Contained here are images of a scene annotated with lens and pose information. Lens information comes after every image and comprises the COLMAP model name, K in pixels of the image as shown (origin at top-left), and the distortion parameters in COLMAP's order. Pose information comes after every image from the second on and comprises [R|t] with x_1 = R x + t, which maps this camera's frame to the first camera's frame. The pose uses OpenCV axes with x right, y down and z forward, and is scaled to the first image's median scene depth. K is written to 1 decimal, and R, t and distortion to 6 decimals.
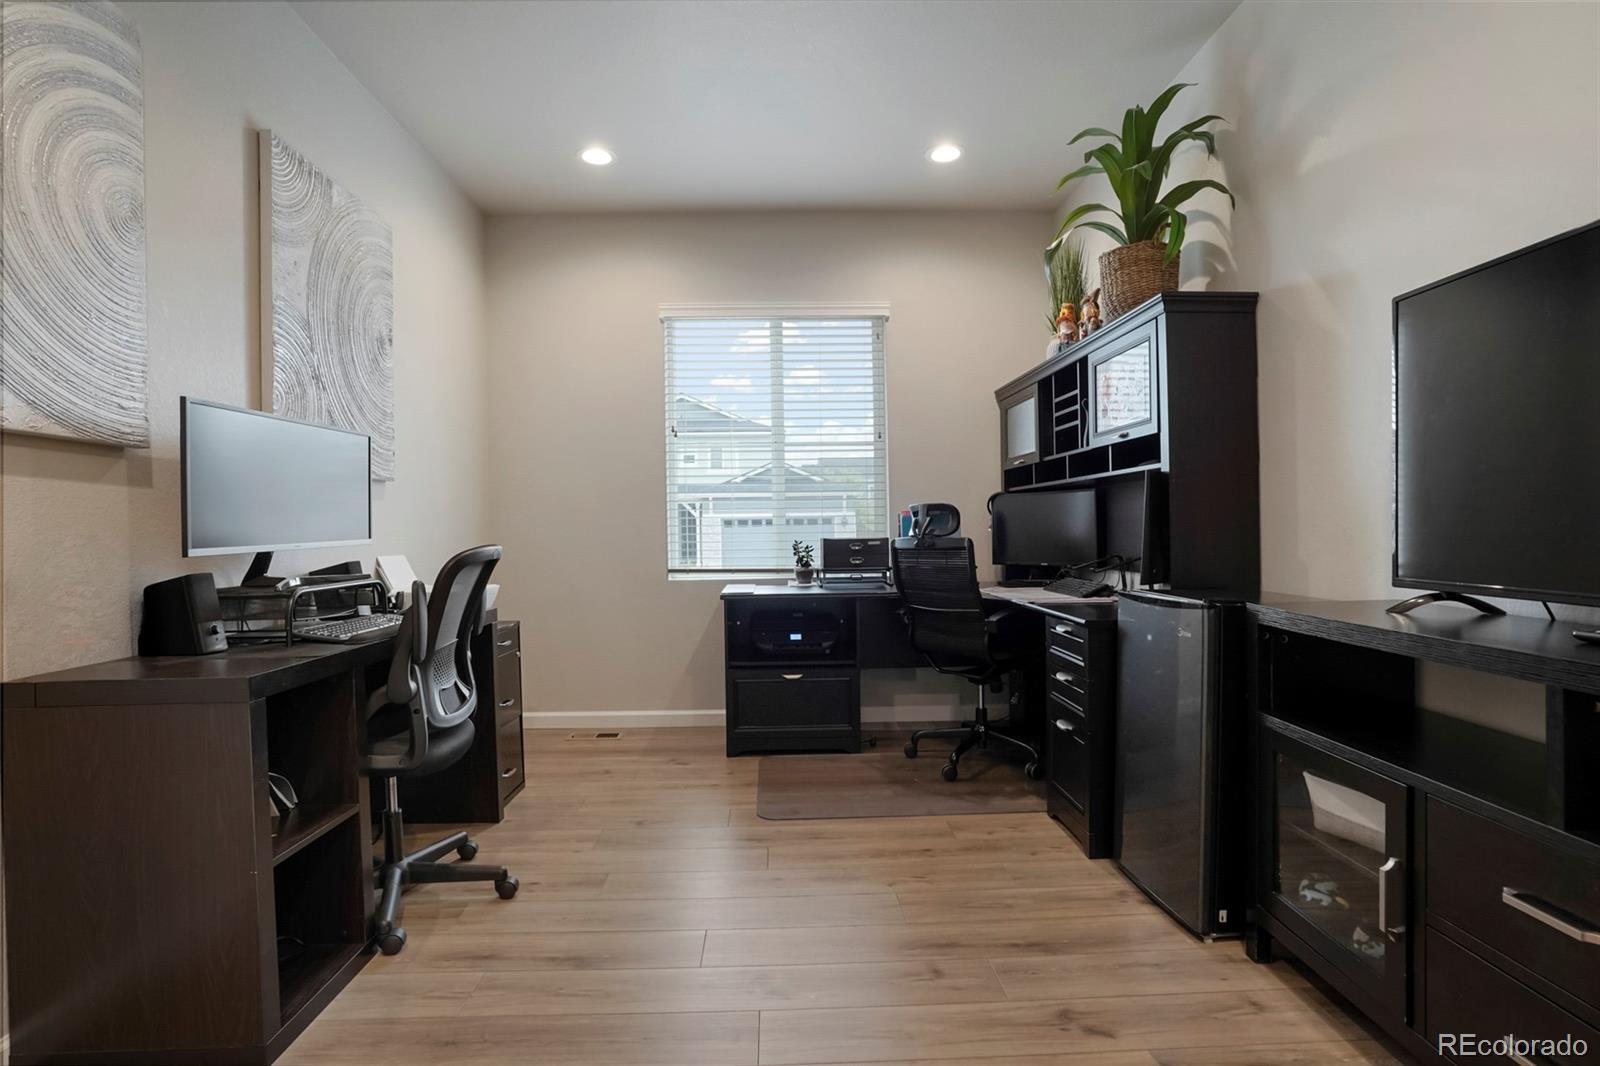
lens RADIAL K [[785.8, 0, 807.2], [0, 785.8, 529.5], [0, 0, 1]] dist [-0.035658, 0.005735]
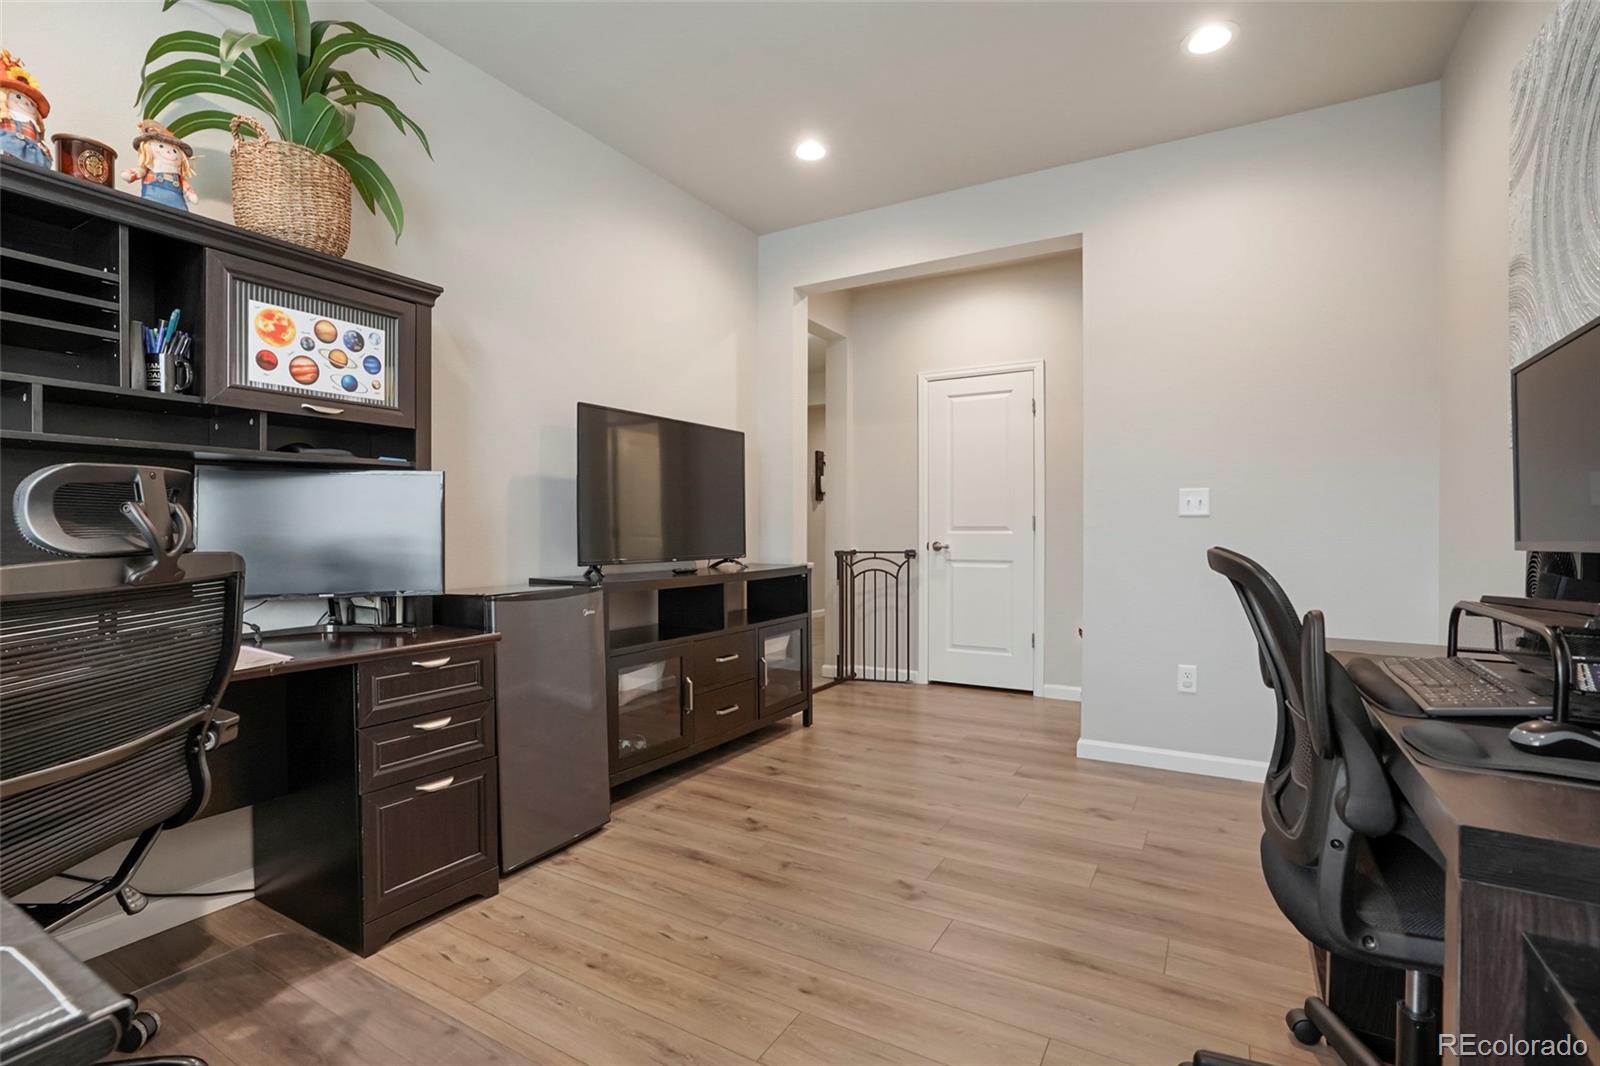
lens RADIAL K [[781.9, 0, 808.8], [0, 781.9, 536.9], [0, 0, 1]] dist [-0.014957, -0.000030]
pose [[-0.855712, 0.000759, 0.517452, -0.509294], [0.003702, 0.999982, 0.004654, 0.007932], [-0.517439, 0.005897, -0.855699, 1.949898]]
